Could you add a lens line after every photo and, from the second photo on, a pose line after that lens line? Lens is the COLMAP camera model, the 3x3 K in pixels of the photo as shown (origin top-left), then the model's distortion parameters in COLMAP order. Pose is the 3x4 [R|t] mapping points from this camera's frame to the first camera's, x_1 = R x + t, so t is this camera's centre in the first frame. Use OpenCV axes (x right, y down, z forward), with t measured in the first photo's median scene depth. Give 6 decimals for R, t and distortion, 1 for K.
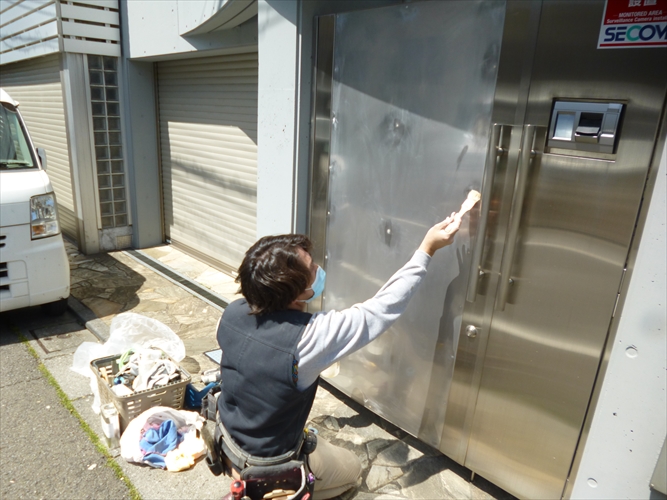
lens RADIAL K [[488.4, 0, 333.5], [0, 488.4, 250.0], [0, 0, 1]] dist [-0.010881, -0.012921]
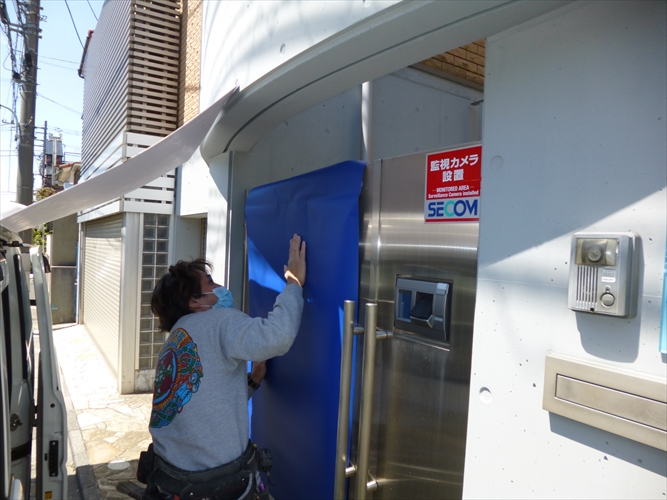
lens RADIAL K [[488.4, 0, 333.5], [0, 488.4, 250.0], [0, 0, 1]] dist [-0.010881, -0.012921]
pose [[0.978193, -0.001741, -0.207691, 0.270917], [-0.056167, 0.960490, -0.272588, -0.050953], [0.199959, 0.278309, 0.939447, 0.053554]]
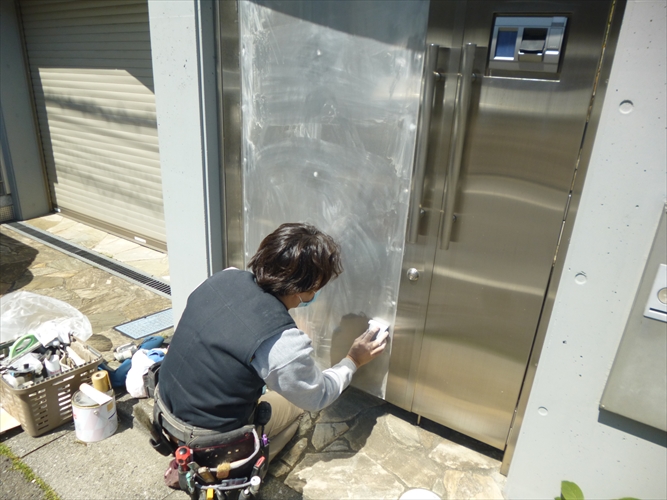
lens RADIAL K [[482.8, 0, 333.5], [0, 482.8, 250.0], [0, 0, 1]] dist [-0.034146, -0.001451]
pose [[0.978311, -0.085532, 0.188658, -0.024935], [0.068176, 0.992980, 0.096654, 0.011427], [-0.195600, -0.081696, 0.977275, 0.073272]]
